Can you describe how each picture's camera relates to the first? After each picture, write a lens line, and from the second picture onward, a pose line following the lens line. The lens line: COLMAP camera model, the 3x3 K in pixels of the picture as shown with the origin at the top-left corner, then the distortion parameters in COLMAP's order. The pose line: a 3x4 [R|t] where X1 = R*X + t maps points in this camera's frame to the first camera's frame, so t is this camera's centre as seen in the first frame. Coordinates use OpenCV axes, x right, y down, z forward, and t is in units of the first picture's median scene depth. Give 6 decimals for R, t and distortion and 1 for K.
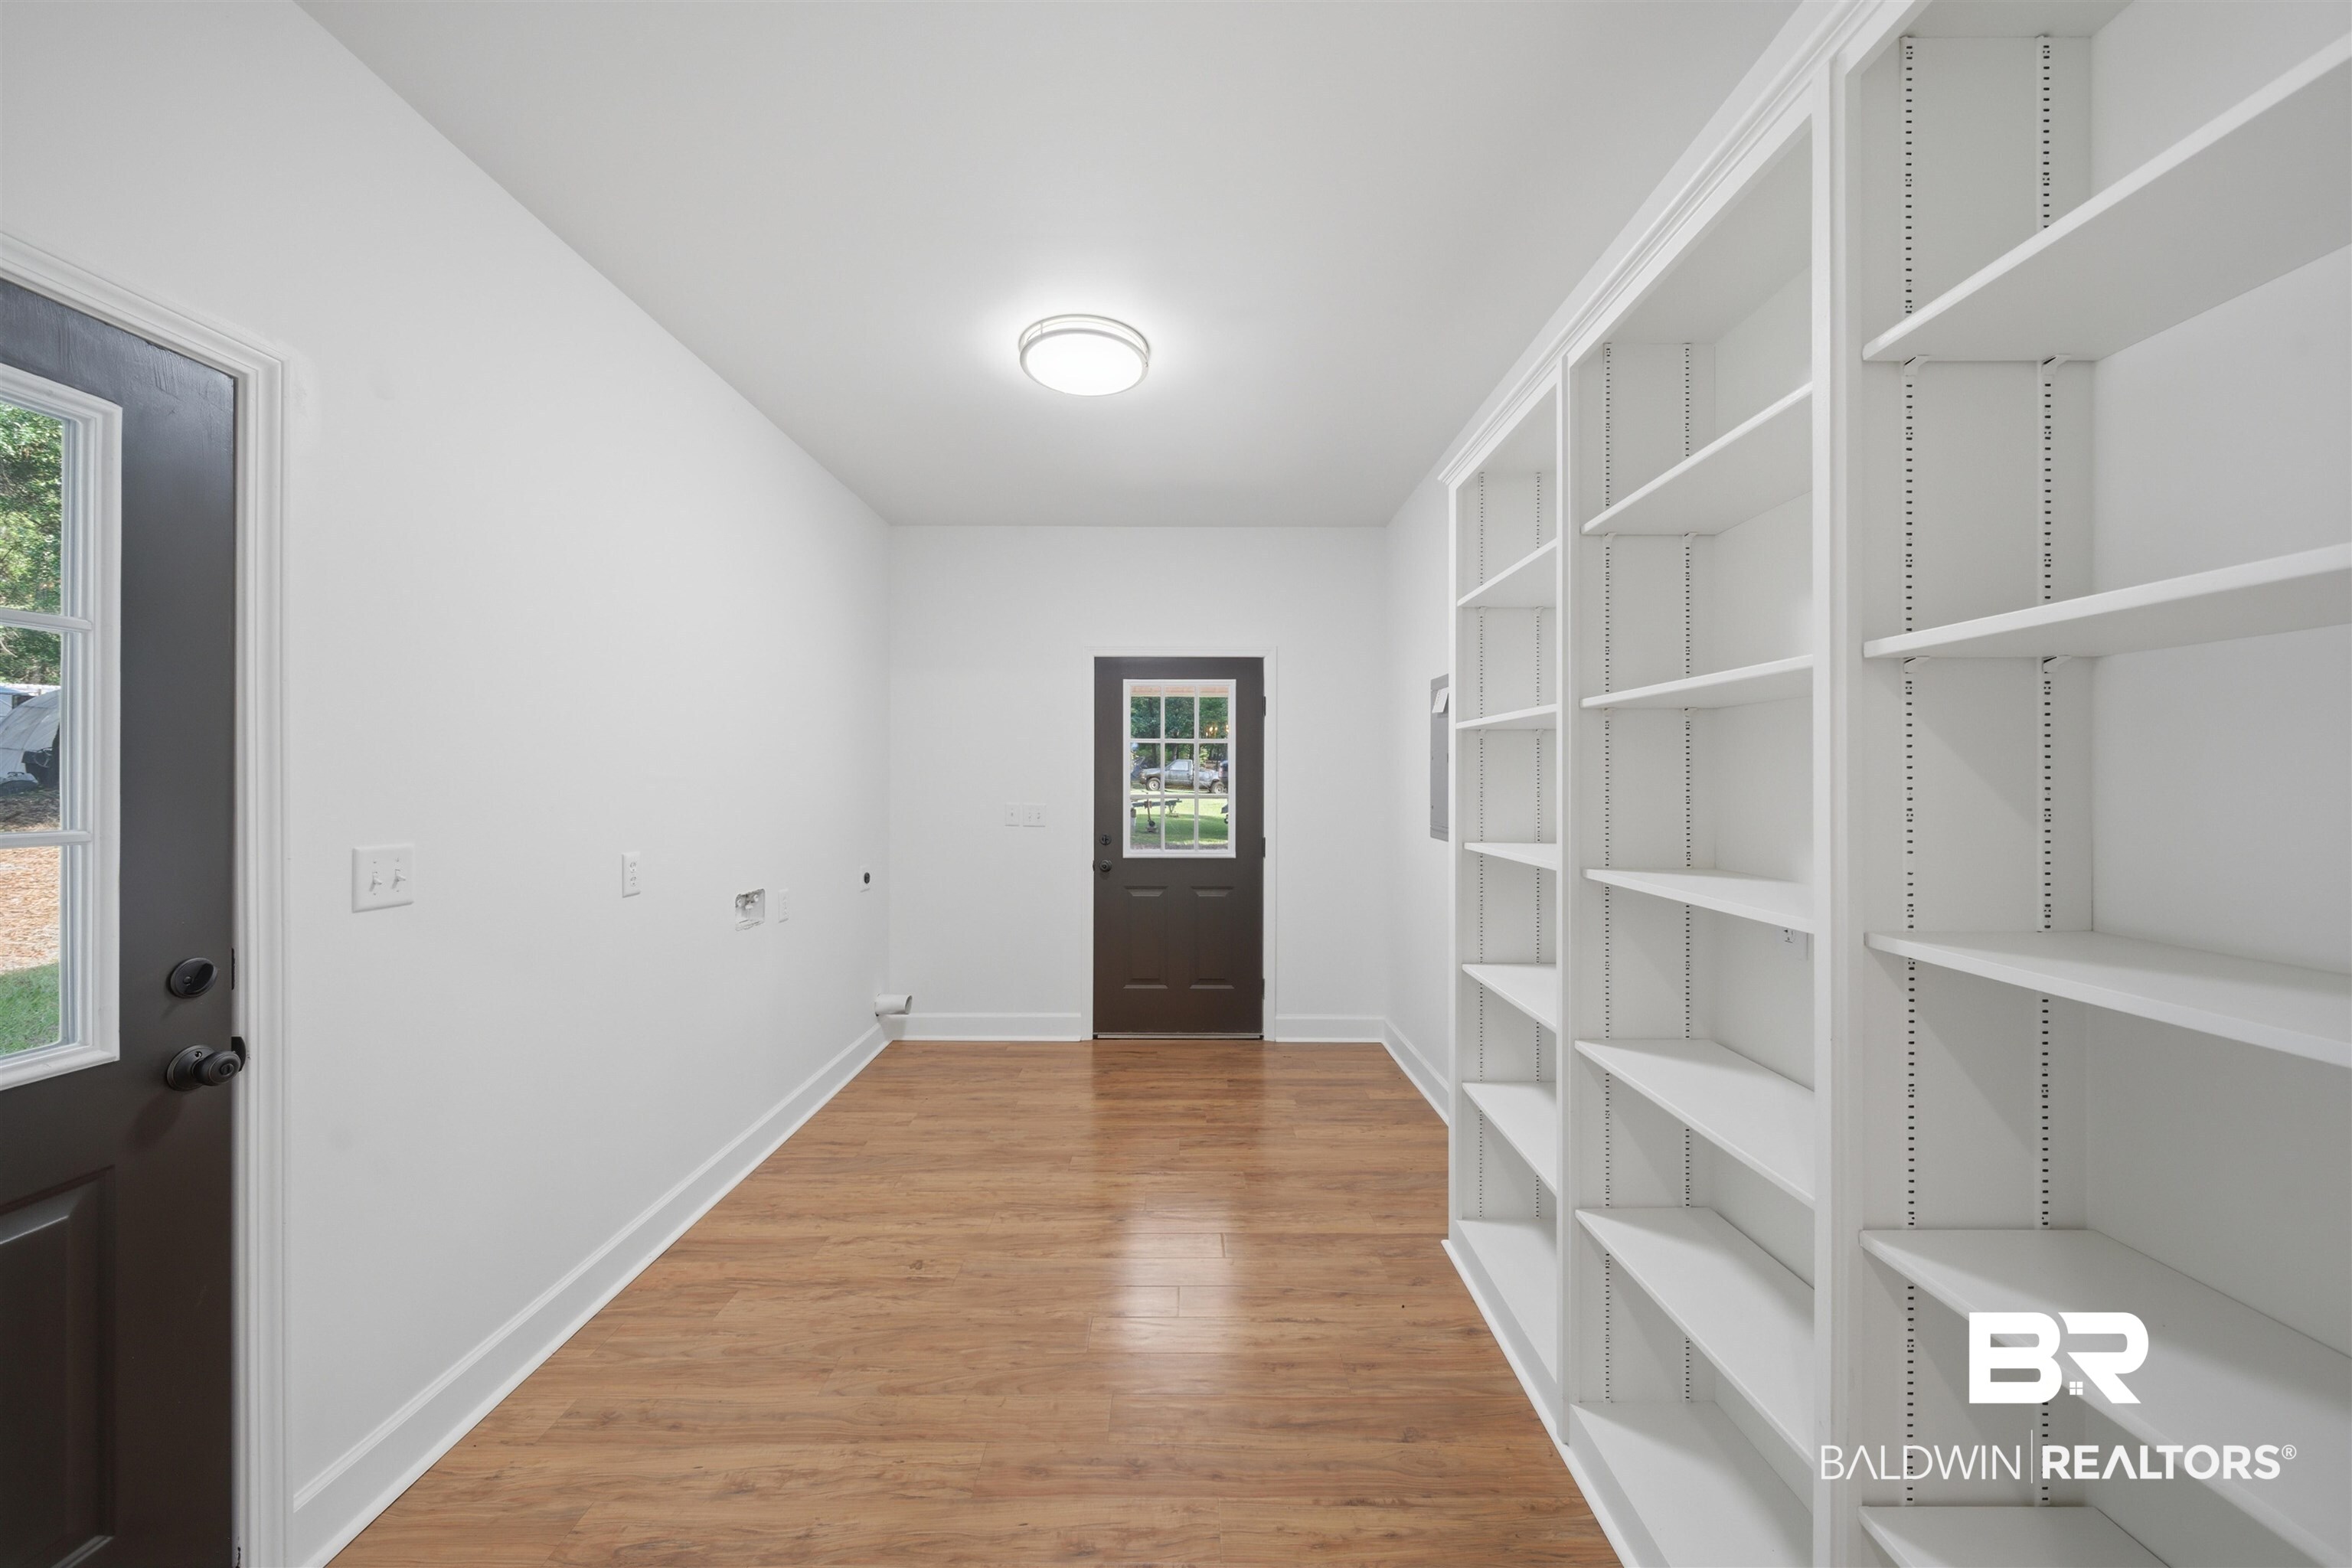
lens RADIAL K [[832.2, 0, 1176.0], [0, 832.2, 784.0], [0, 0, 1]] dist [0.001290, 0.000120]
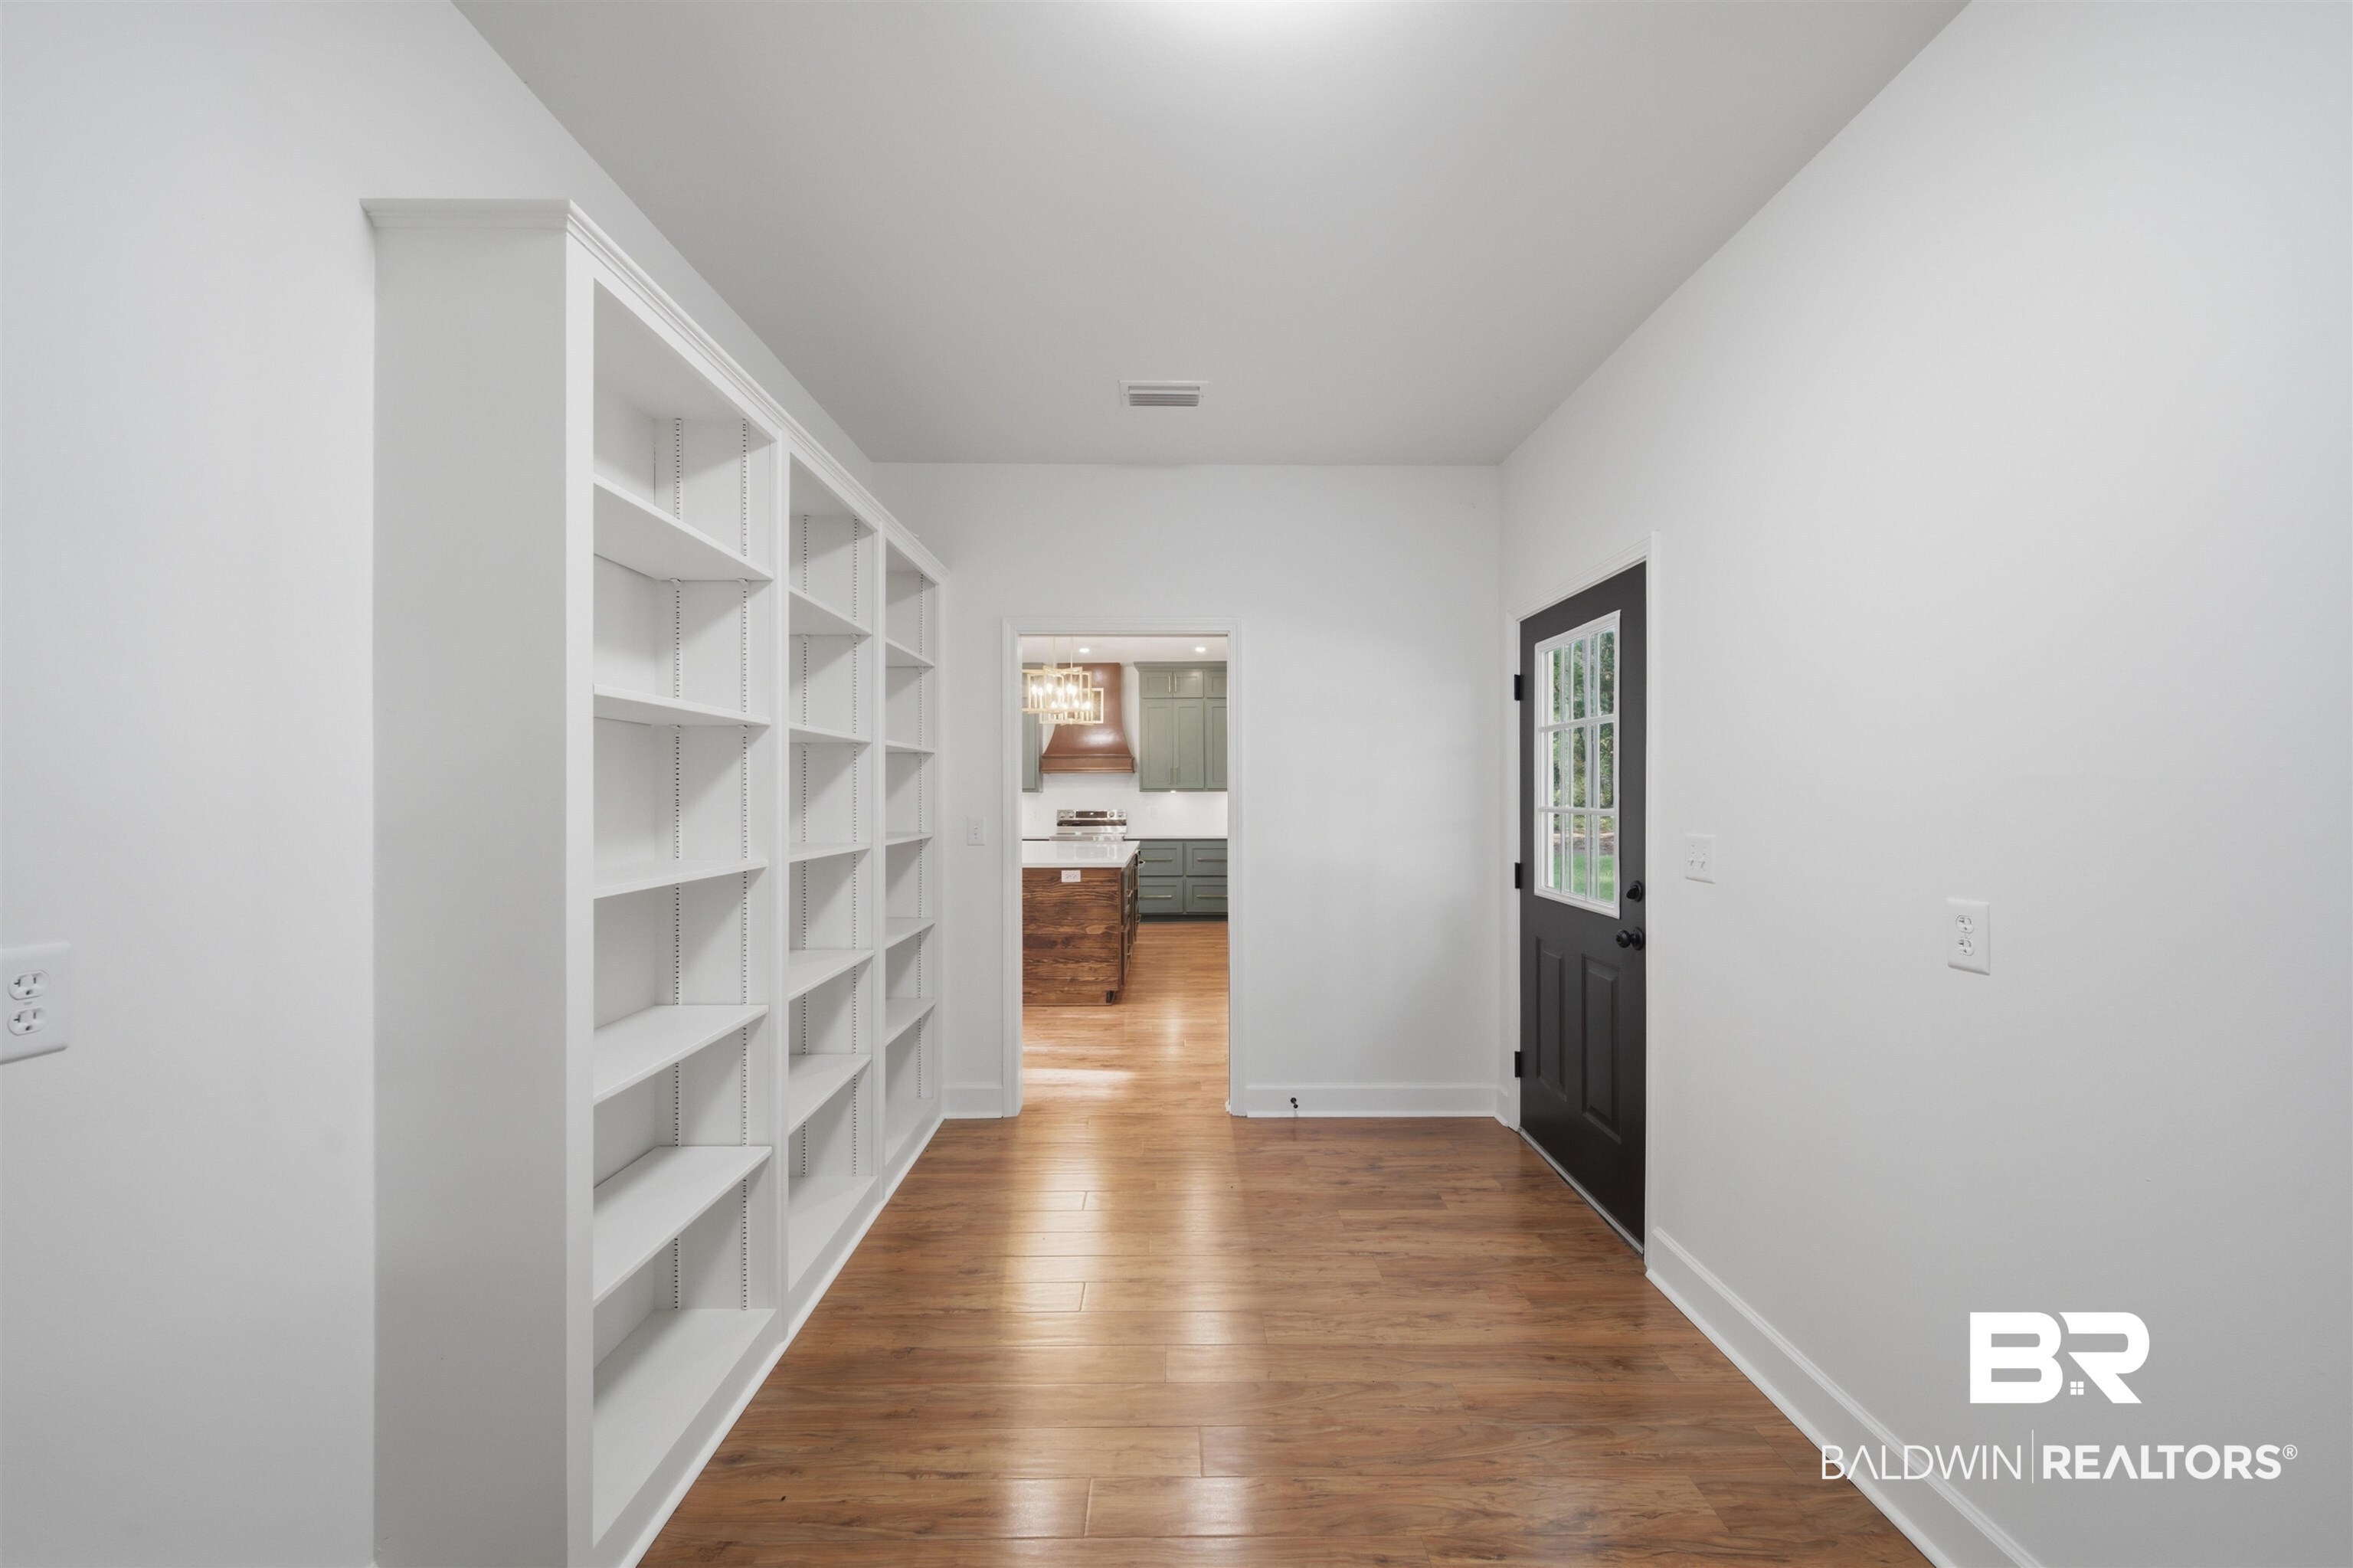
lens RADIAL K [[832.6, 0, 1176.5], [0, 832.6, 784.0], [0, 0, 1]] dist [0.001290, 0.000120]
pose [[-0.999927, -0.000102, -0.012087, -0.073850], [0.000013, 0.999955, -0.009475, 0.003022], [0.012087, -0.009474, -0.999882, 1.951366]]
